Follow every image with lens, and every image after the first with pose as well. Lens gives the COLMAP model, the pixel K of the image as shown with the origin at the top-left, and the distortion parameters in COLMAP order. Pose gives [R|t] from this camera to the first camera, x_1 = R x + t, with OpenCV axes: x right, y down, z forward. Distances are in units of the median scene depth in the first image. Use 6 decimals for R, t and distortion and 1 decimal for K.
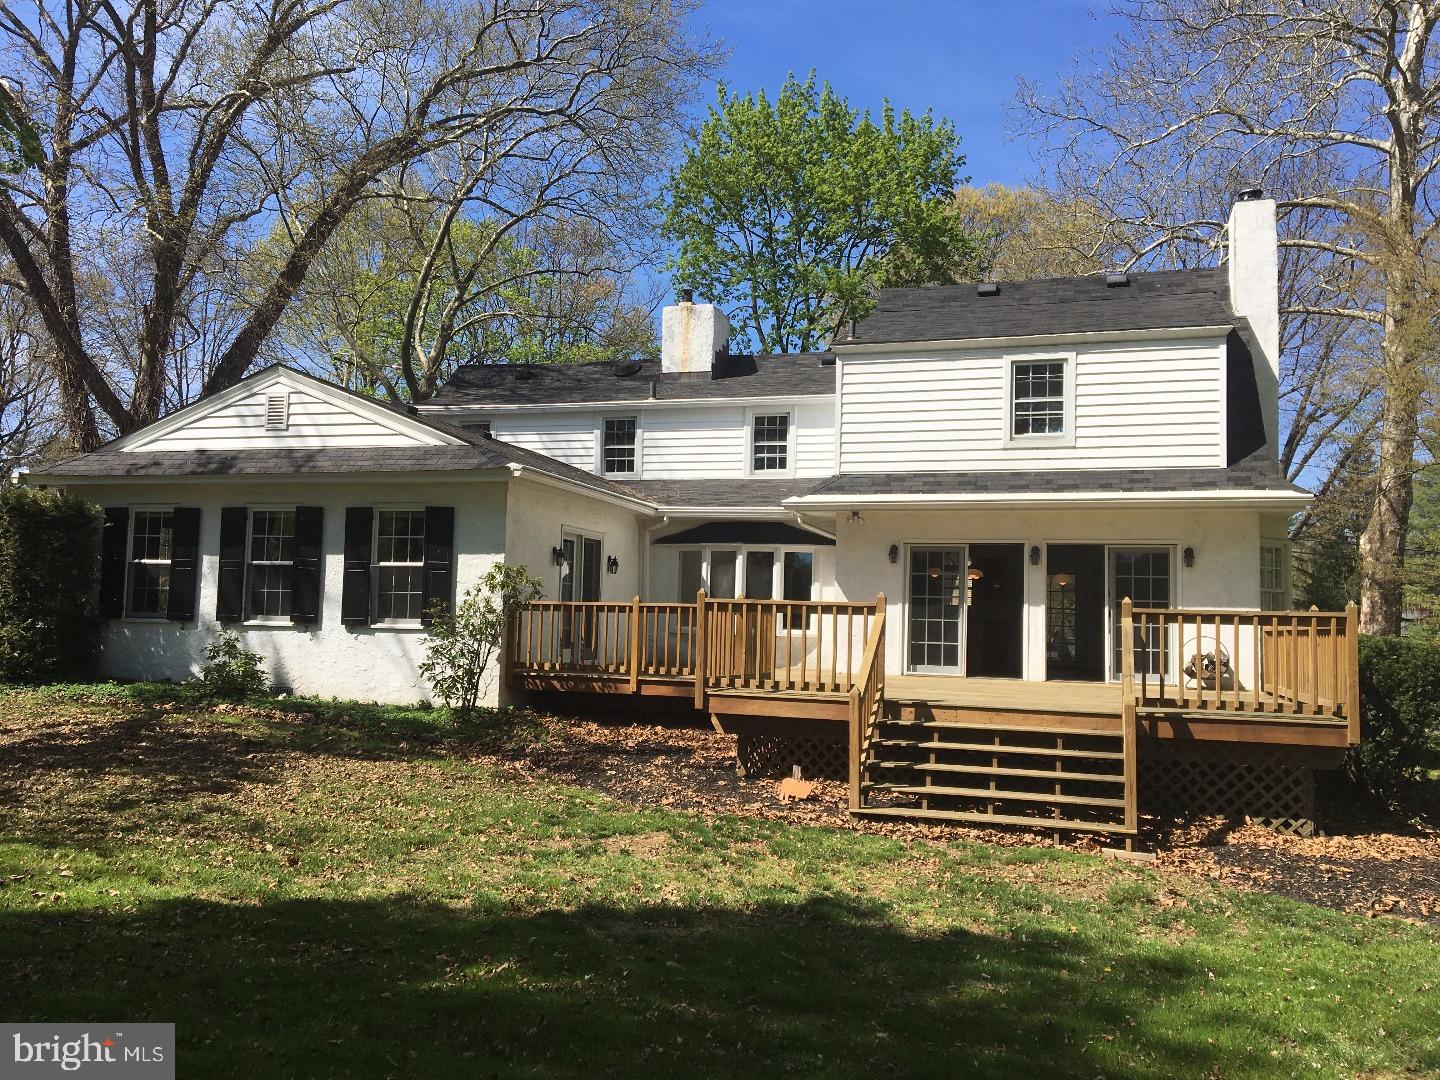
lens RADIAL K [[1219.7, 0, 720.0], [0, 1219.7, 540.0], [0, 0, 1]] dist [0.089176, -0.102345]
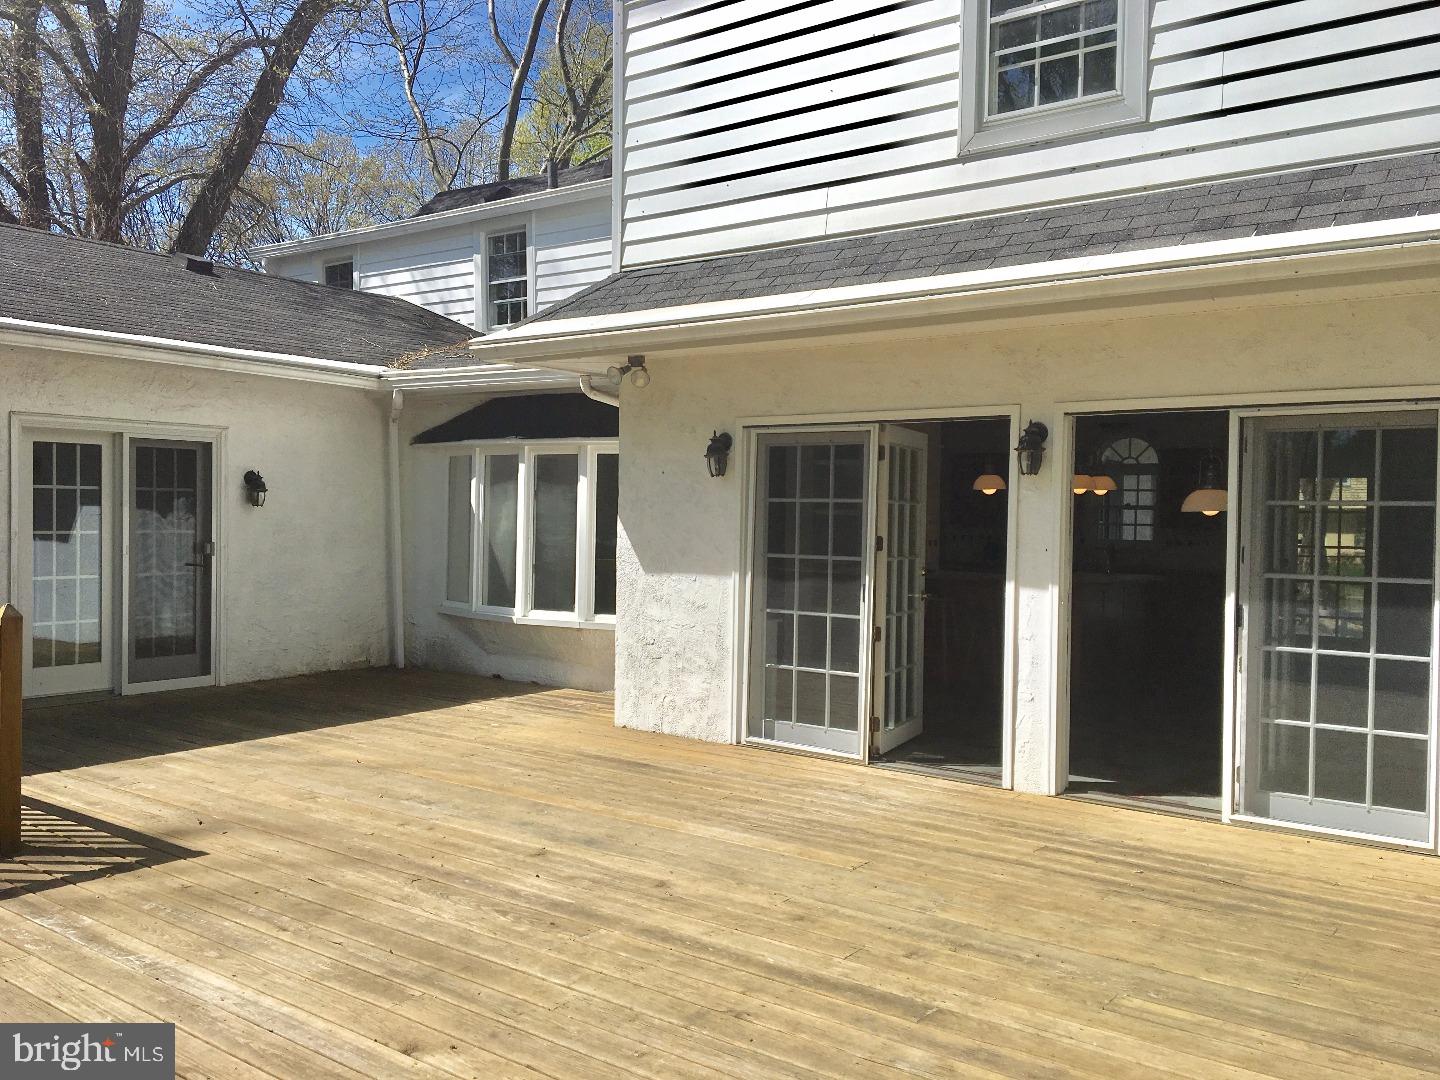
lens RADIAL K [[1219.7, 0, 720.0], [0, 1219.7, 540.0], [0, 0, 1]] dist [0.089176, -0.102345]
pose [[0.944722, -0.002858, -0.327860, 0.285887], [0.030378, 0.996424, 0.078846, 0.008079], [0.326462, -0.084447, 0.941430, 0.622341]]
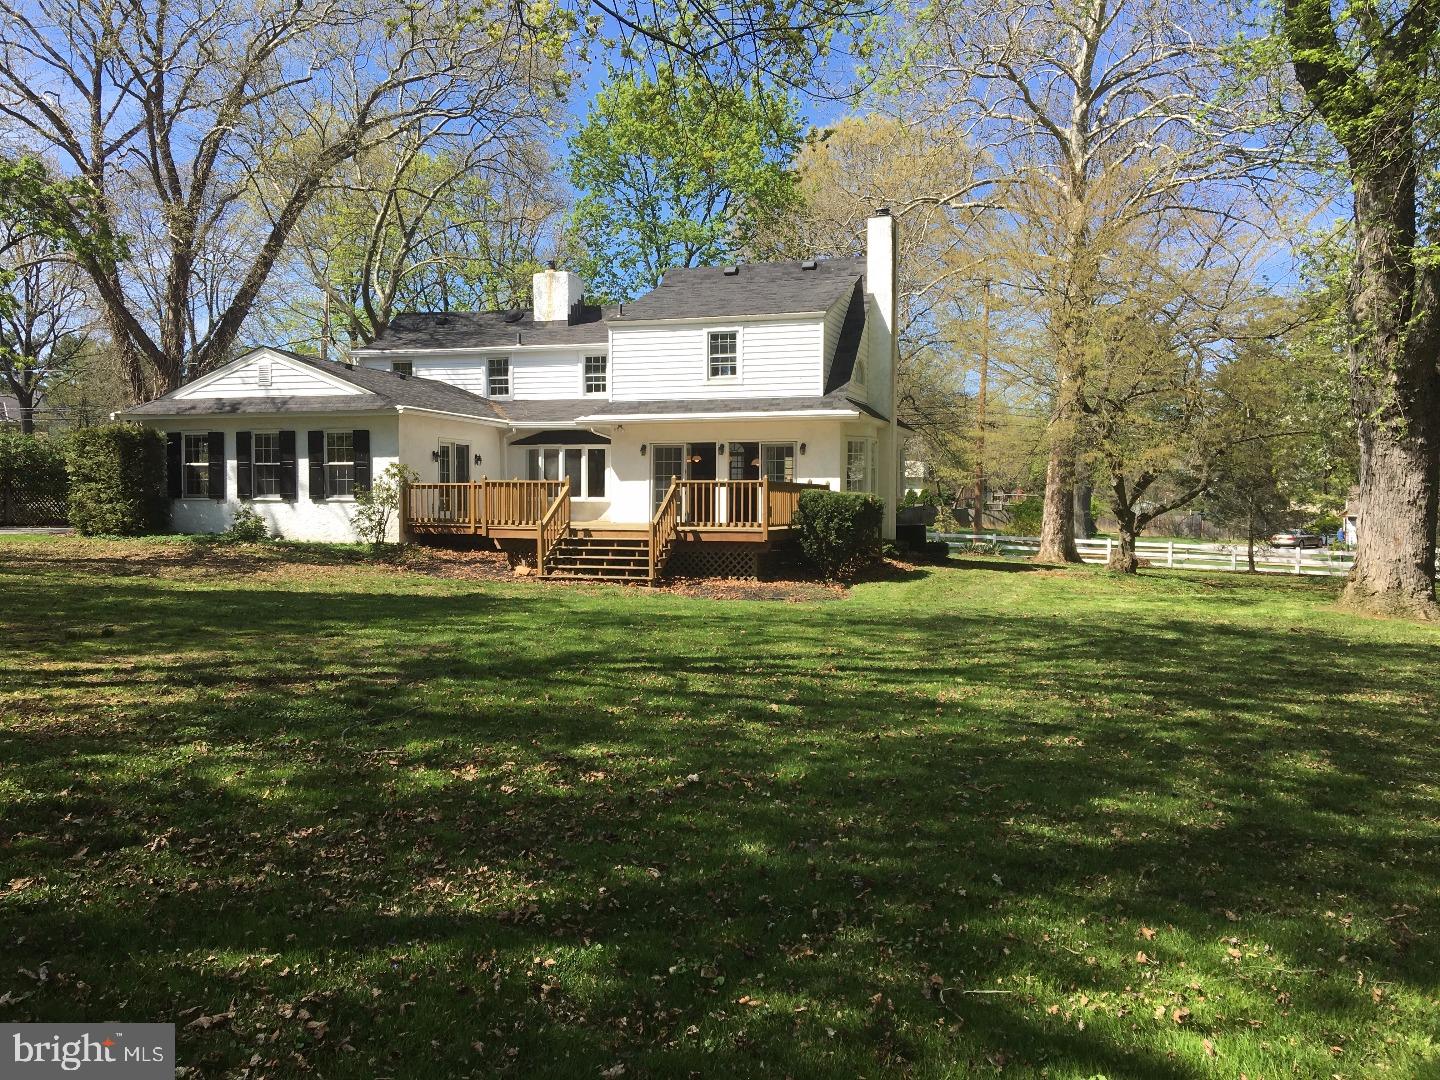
lens RADIAL K [[1219.7, 0, 720.0], [0, 1219.7, 540.0], [0, 0, 1]] dist [0.089176, -0.102345]
pose [[0.999709, -0.022597, -0.008480, 0.263987], [0.023337, 0.994638, 0.100749, -0.032477], [0.006158, -0.100917, 0.994876, -0.676651]]
